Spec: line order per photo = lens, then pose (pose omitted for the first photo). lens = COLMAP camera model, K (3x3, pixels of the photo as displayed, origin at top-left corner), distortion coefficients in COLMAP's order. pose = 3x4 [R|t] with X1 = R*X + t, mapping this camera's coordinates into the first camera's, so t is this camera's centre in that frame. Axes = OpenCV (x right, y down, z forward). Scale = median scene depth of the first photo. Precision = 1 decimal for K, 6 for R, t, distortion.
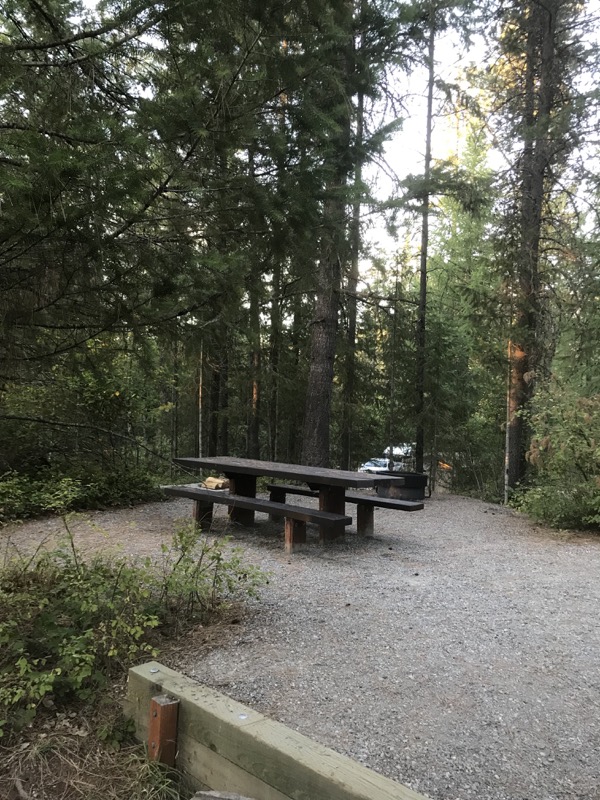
lens RADIAL K [[660.0, 0, 299.2], [0, 660.0, 399.3], [0, 0, 1]] dist [0.077468, 0.000574]
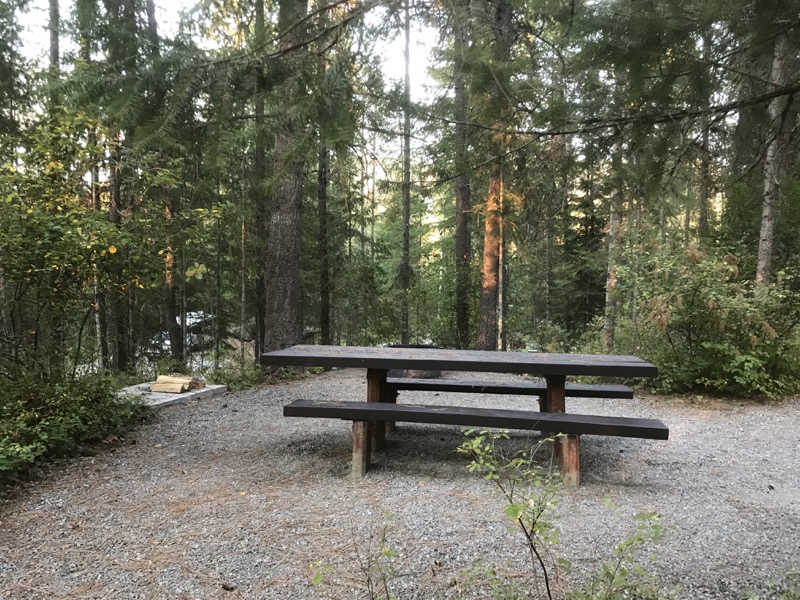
lens RADIAL K [[660.0, 0, 400.4], [0, 660.0, 300.3], [0, 0, 1]] dist [0.077468, 0.000574]
pose [[0.868711, -0.045476, 0.493226, -0.344339], [0.018947, 0.998099, 0.058654, 0.005863], [-0.494956, -0.041608, 0.867921, 0.381388]]
